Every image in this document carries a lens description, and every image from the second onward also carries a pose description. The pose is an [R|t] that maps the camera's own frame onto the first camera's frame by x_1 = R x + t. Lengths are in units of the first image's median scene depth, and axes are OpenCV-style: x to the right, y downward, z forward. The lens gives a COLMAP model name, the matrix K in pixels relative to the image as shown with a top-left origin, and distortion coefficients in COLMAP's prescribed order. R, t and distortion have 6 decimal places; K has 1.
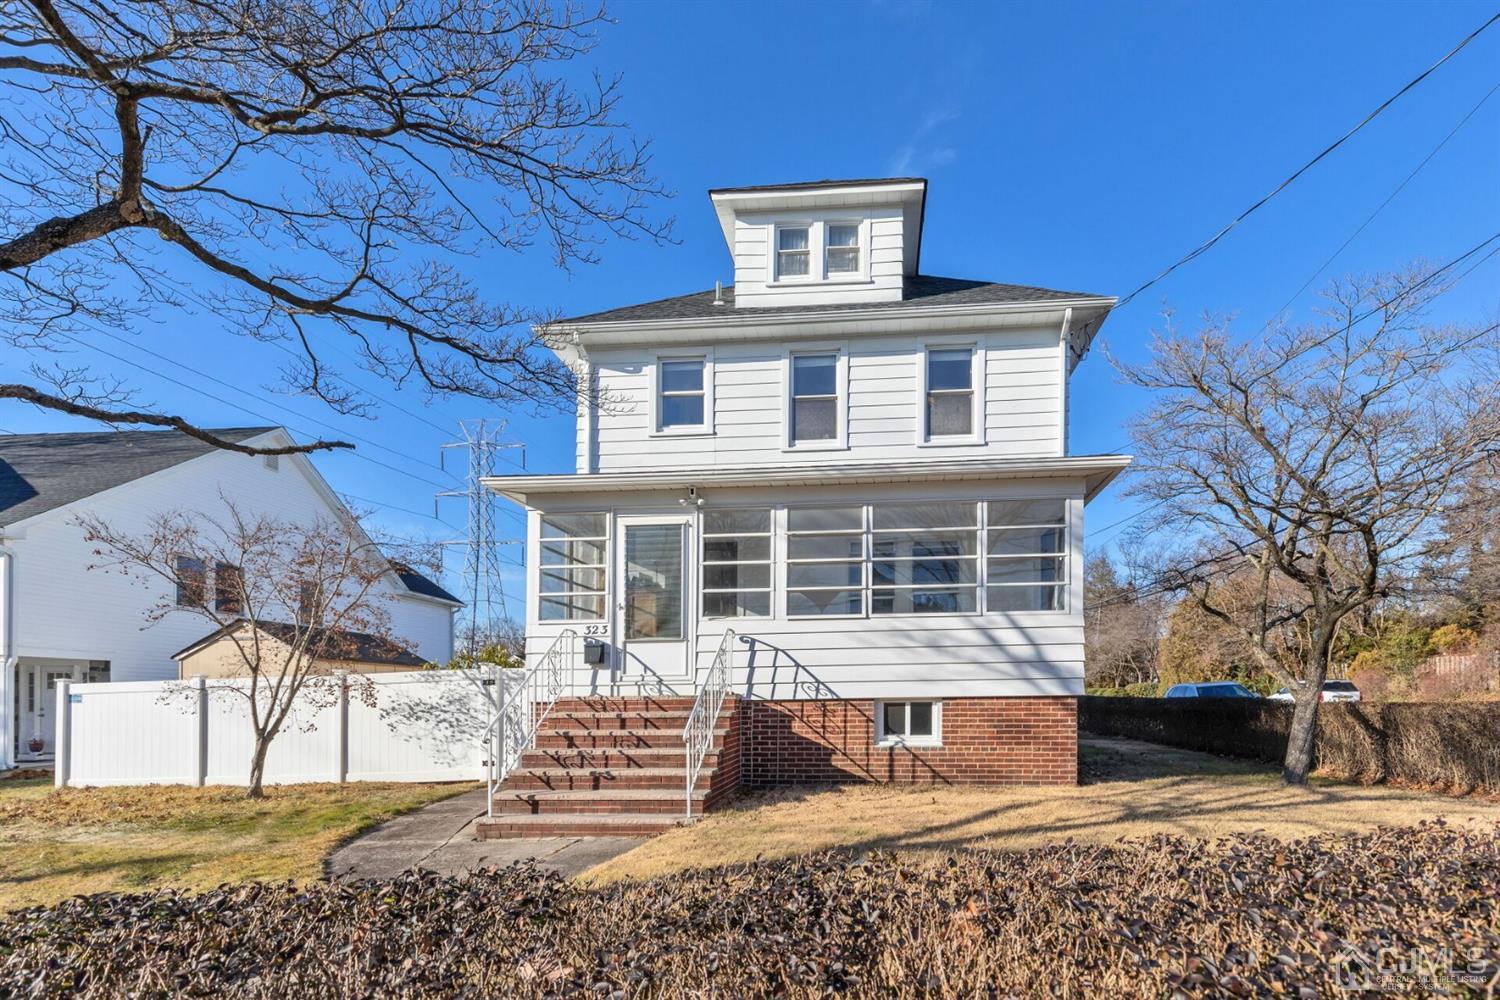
lens RADIAL K [[691.4, 0, 888.9], [0, 691.4, 653.8], [0, 0, 1]] dist [0.001593, -0.000767]
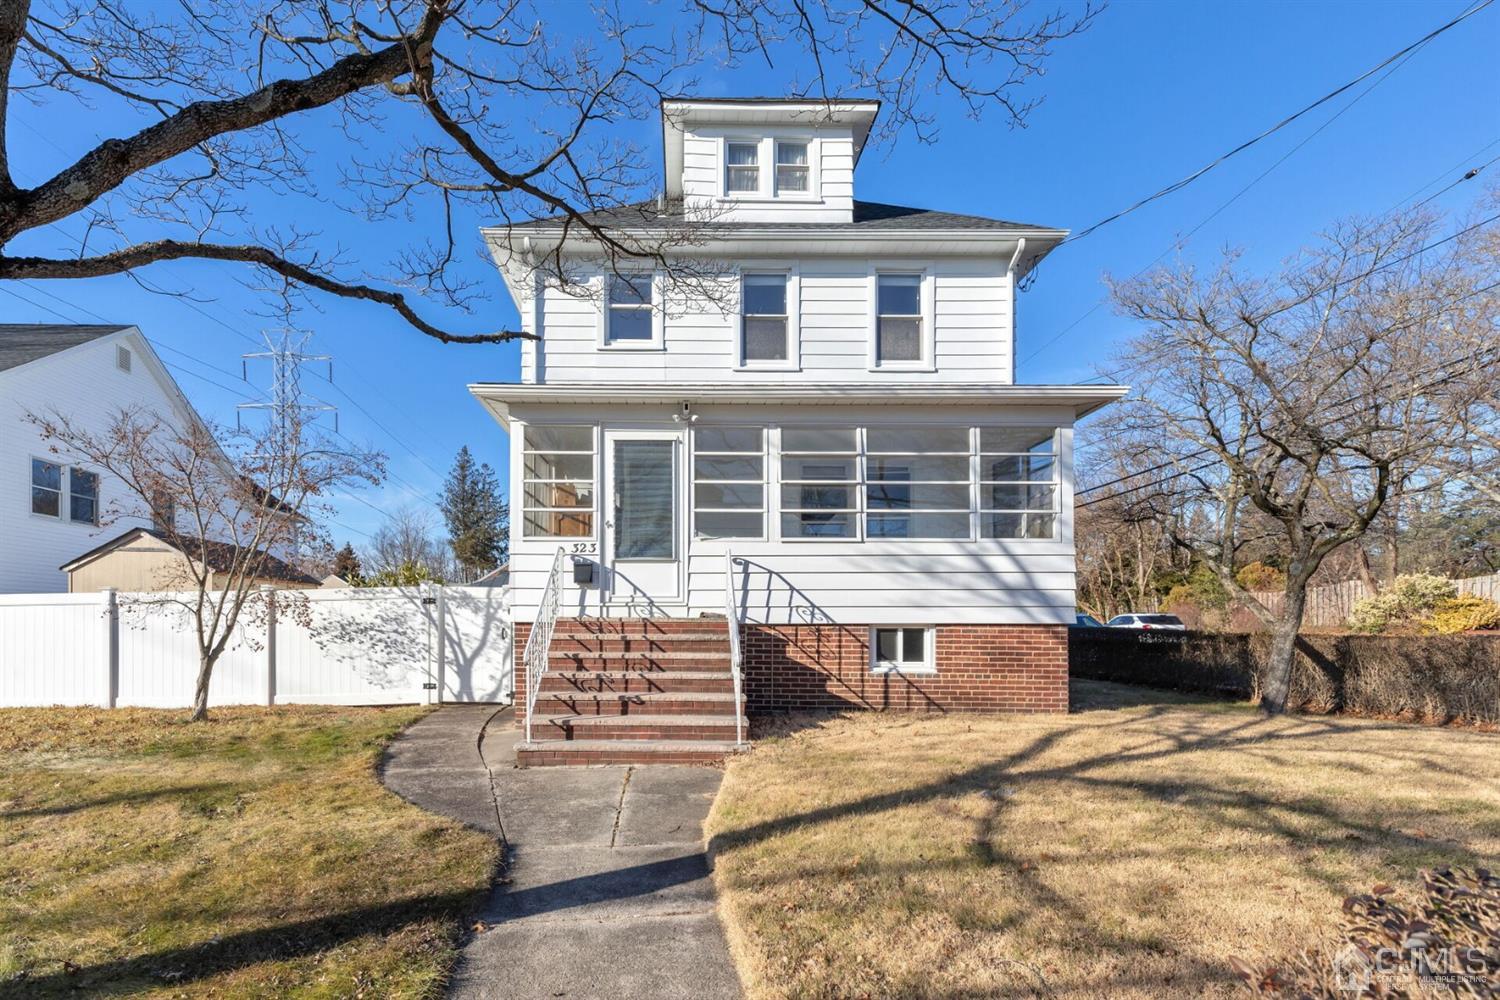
lens RADIAL K [[683.5, 0, 724.5], [0, 683.5, 587.0], [0, 0, 1]] dist [0.000913, 0.000275]
pose [[0.997755, 0.018362, 0.064400, -0.287569], [-0.018966, 0.999782, 0.008781, 0.007264], [-0.064225, -0.009983, 0.997886, 0.040232]]
